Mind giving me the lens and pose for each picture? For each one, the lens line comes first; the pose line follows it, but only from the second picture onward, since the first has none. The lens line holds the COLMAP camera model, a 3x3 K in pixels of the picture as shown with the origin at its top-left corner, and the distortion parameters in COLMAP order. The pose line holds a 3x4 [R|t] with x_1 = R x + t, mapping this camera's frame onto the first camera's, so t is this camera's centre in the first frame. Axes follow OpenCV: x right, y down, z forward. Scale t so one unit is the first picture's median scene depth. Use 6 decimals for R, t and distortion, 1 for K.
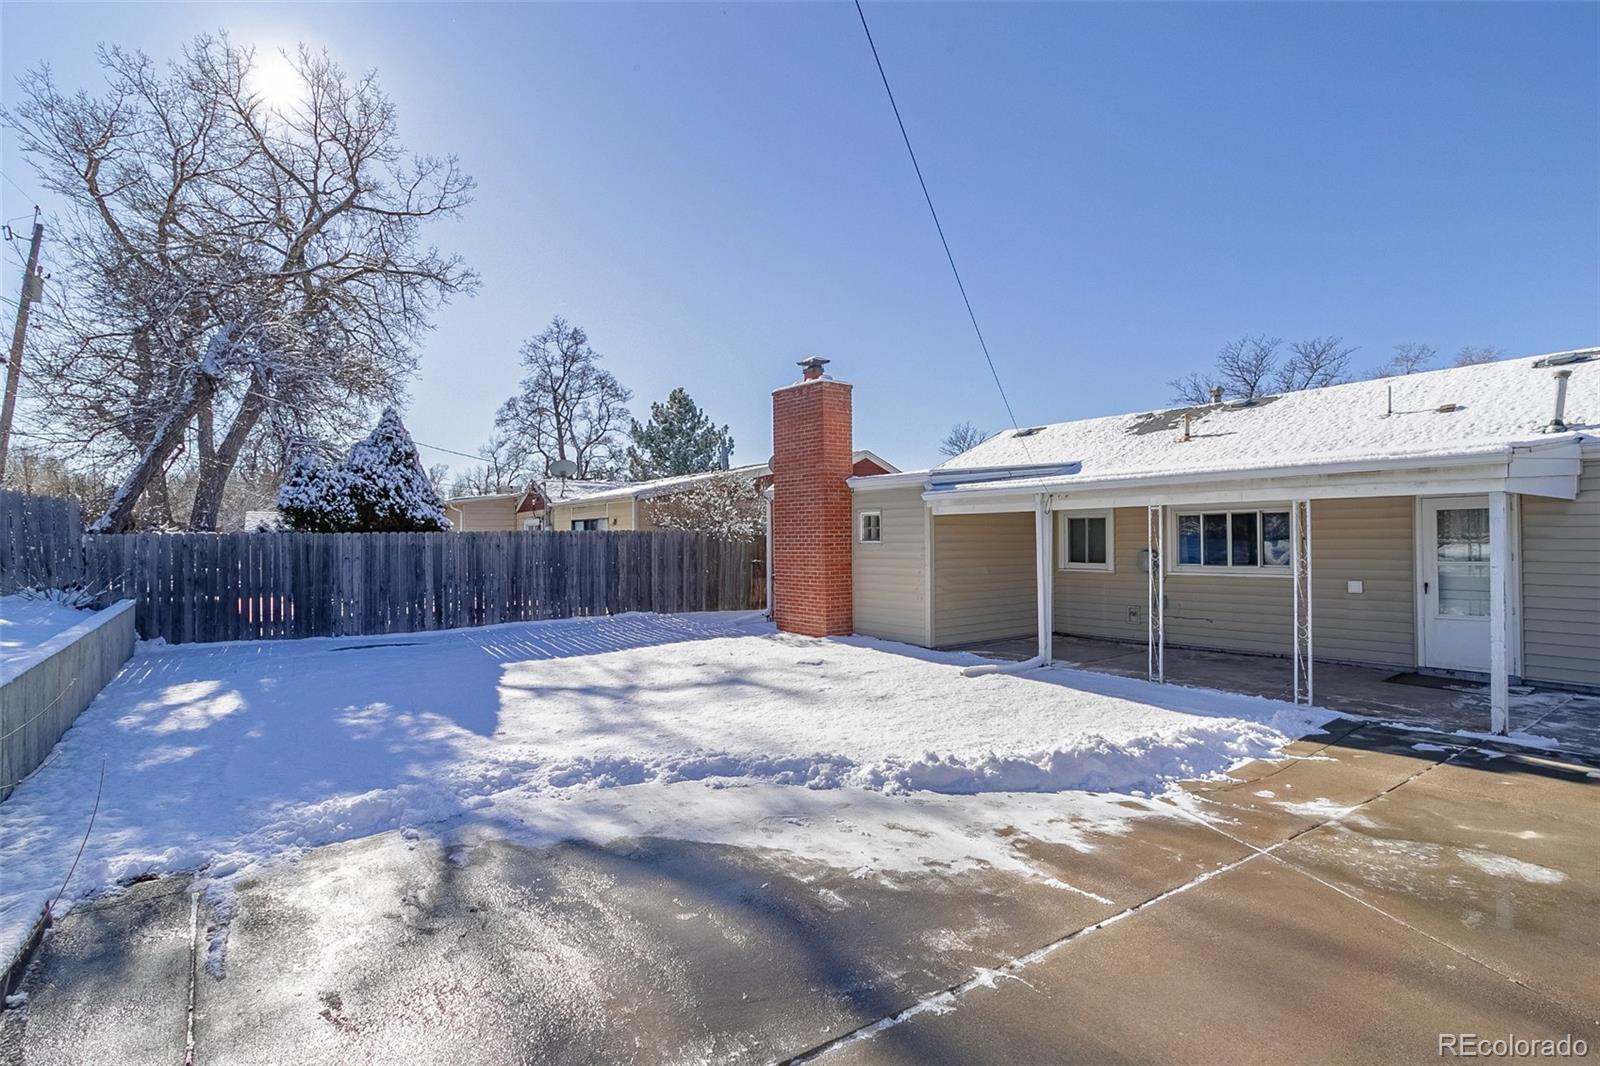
lens RADIAL K [[776.8, 0, 792.5], [0, 776.8, 539.7], [0, 0, 1]] dist [-0.063823, 0.033825]
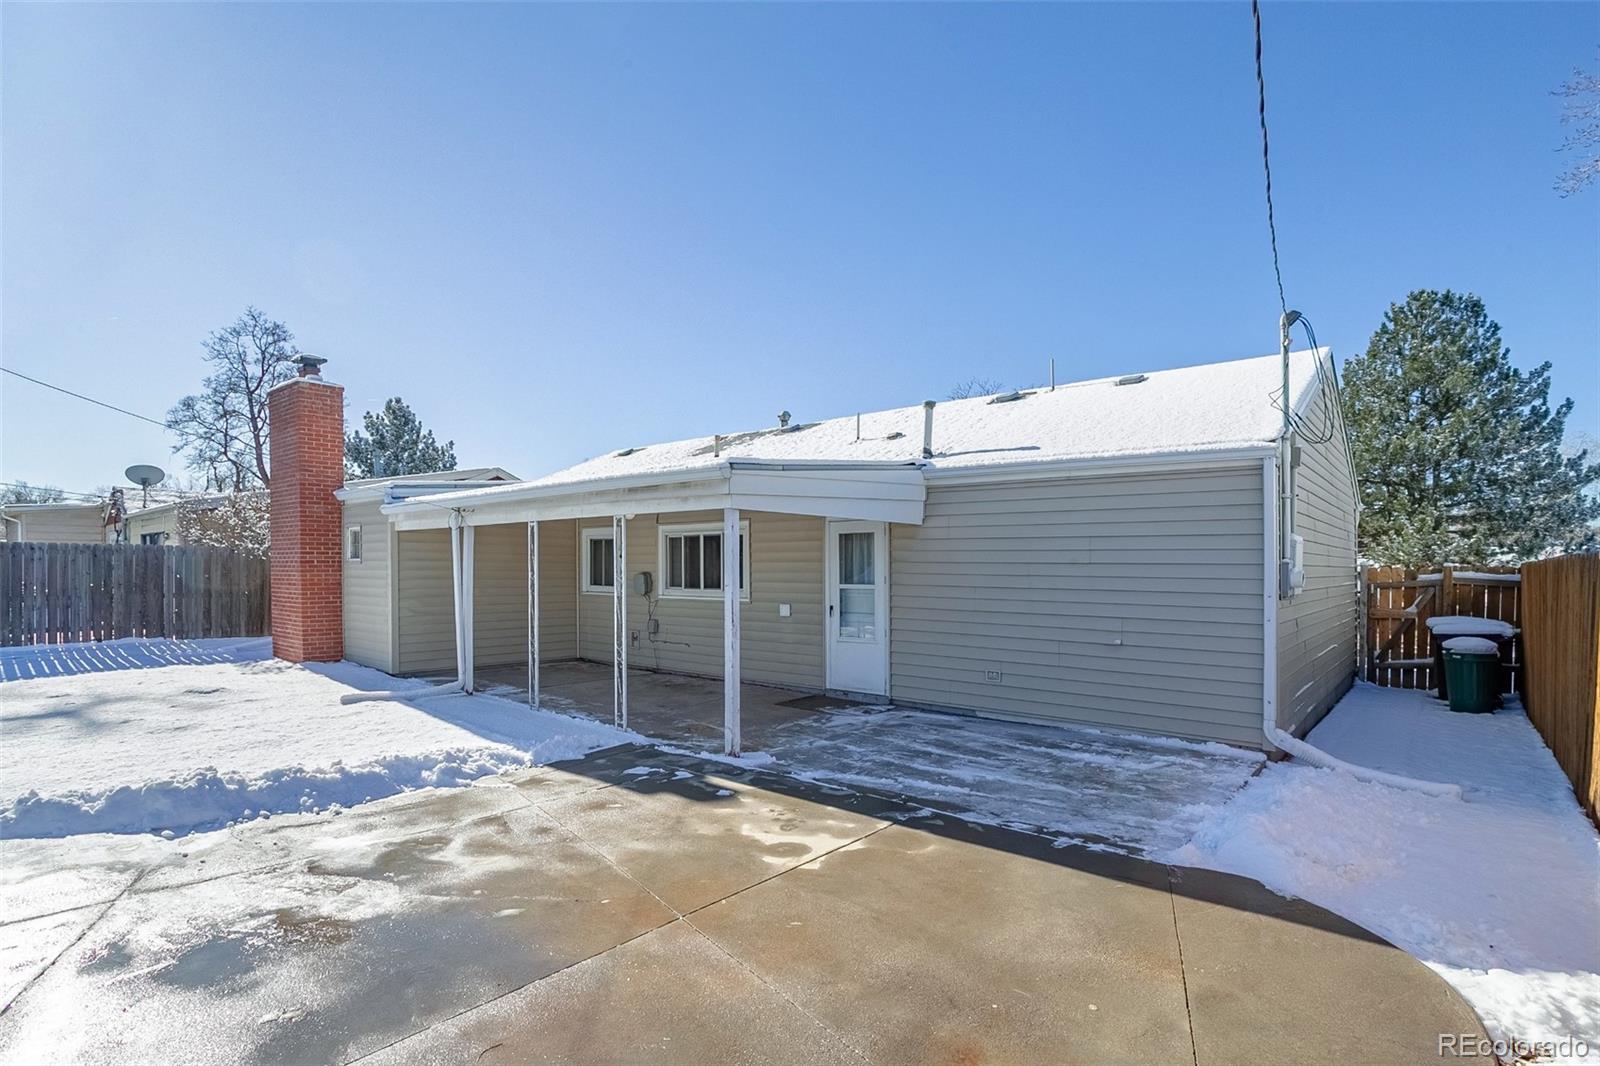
lens RADIAL K [[784.5, 0, 794.8], [0, 784.5, 580.7], [0, 0, 1]] dist [-0.055448, 0.036479]
pose [[0.974511, 0.012564, 0.223989, 0.462073], [-0.015651, 0.999805, 0.012010, 0.009871], [-0.223794, -0.015209, 0.974518, -0.007566]]
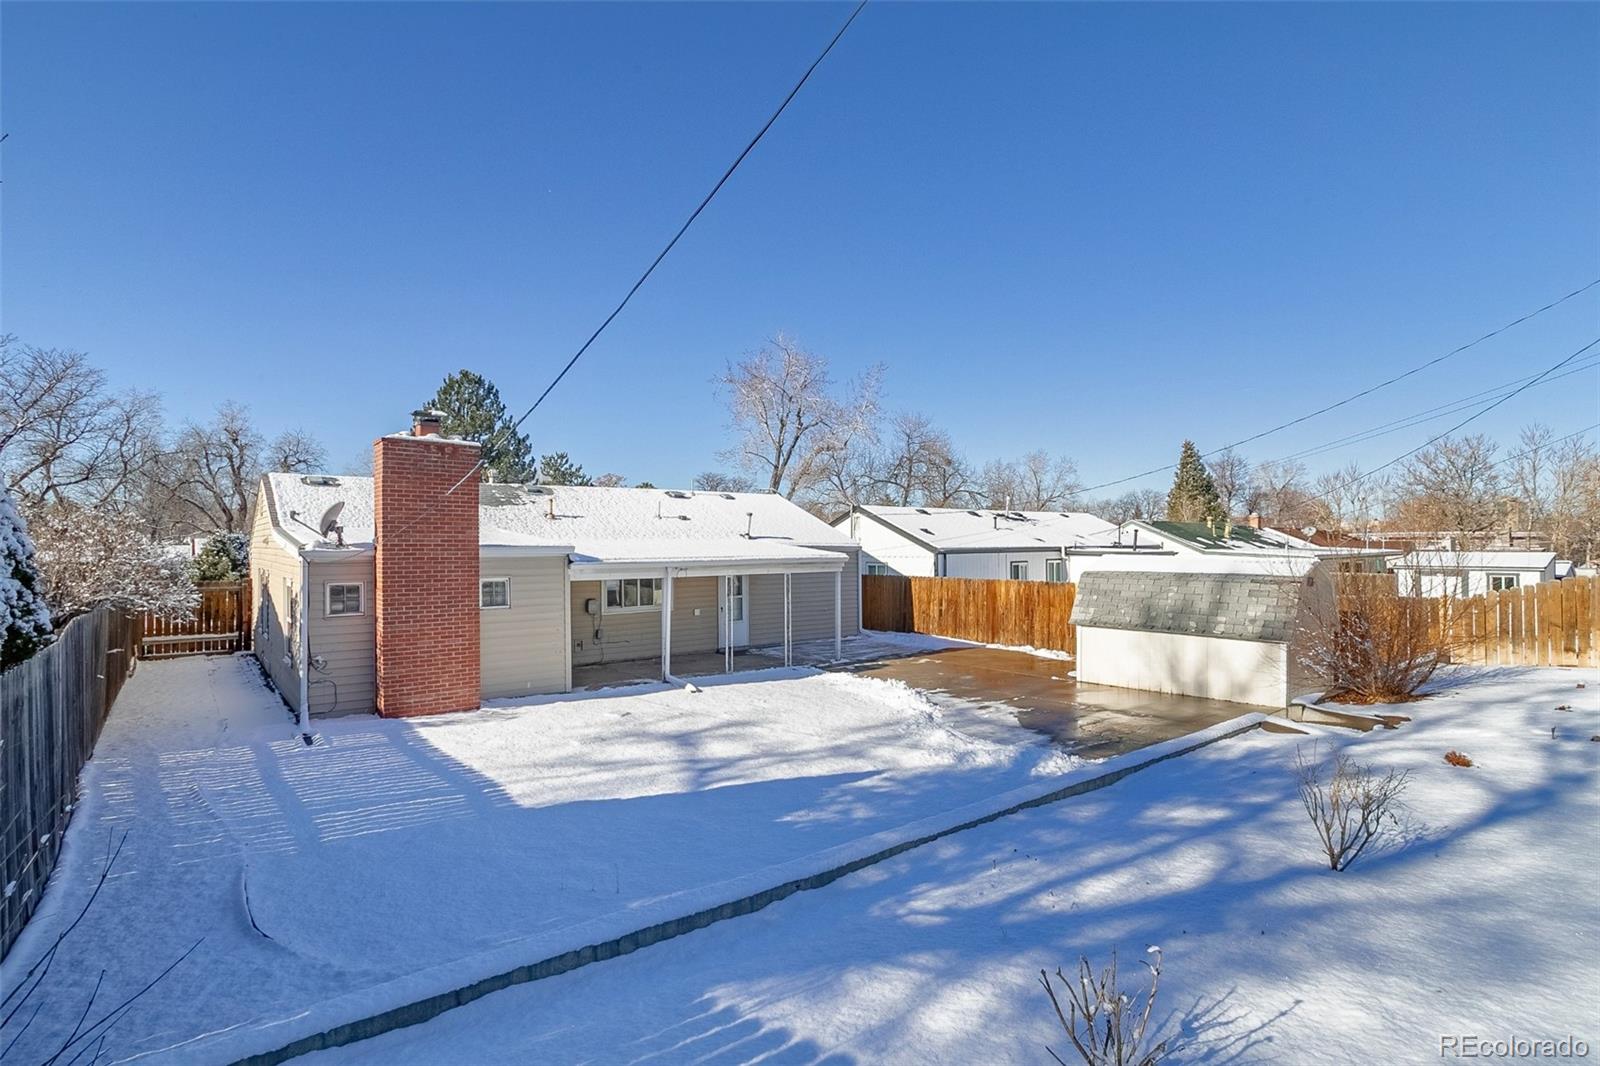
lens RADIAL K [[776.8, 0, 792.5], [0, 776.8, 539.7], [0, 0, 1]] dist [-0.063823, 0.033825]
pose [[-0.035368, 0.015529, 0.999254, -1.097406], [0.006934, 0.999859, -0.015293, -0.079688], [-0.999350, 0.006388, -0.035471, 0.729222]]
